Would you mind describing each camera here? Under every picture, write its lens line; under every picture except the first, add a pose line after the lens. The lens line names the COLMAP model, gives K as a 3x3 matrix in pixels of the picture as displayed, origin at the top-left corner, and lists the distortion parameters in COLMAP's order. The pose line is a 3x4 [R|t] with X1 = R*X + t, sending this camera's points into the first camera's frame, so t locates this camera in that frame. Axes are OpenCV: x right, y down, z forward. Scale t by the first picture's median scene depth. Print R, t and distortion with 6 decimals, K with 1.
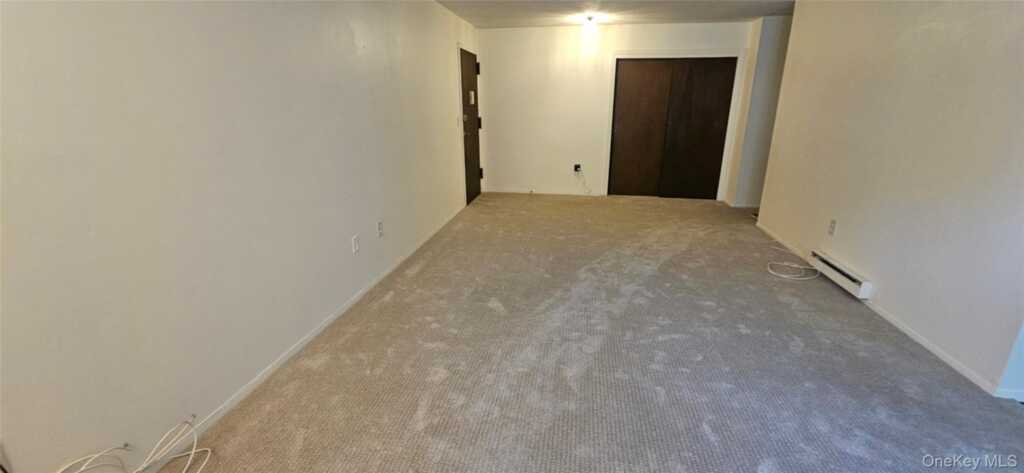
lens RADIAL K [[423.7, 0, 508.1], [0, 423.7, 234.7], [0, 0, 1]] dist [0.000148, 0.000083]
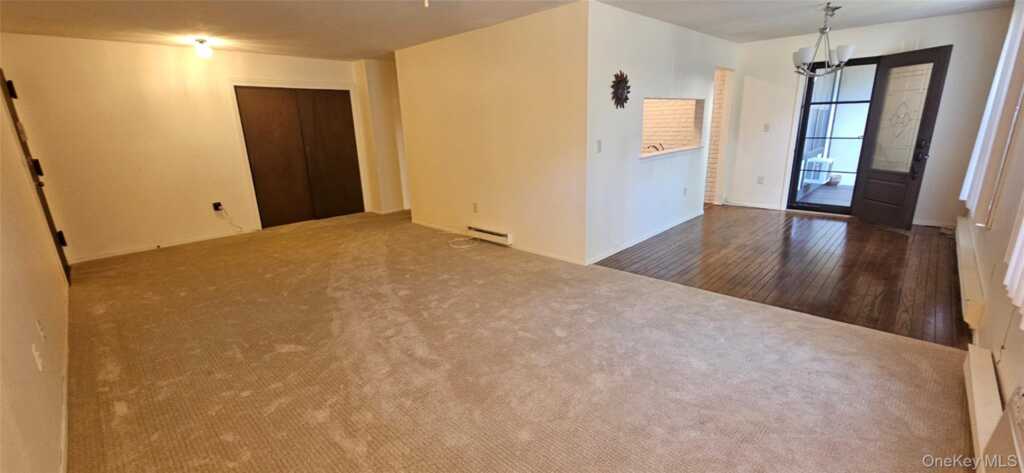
lens RADIAL K [[423.7, 0, 508.1], [0, 423.7, 234.7], [0, 0, 1]] dist [0.000148, 0.000083]
pose [[0.572318, -0.226645, 0.788089, -0.328909], [0.273864, 0.958695, 0.076827, -0.007501], [-0.772950, 0.171860, 0.610748, 0.018425]]
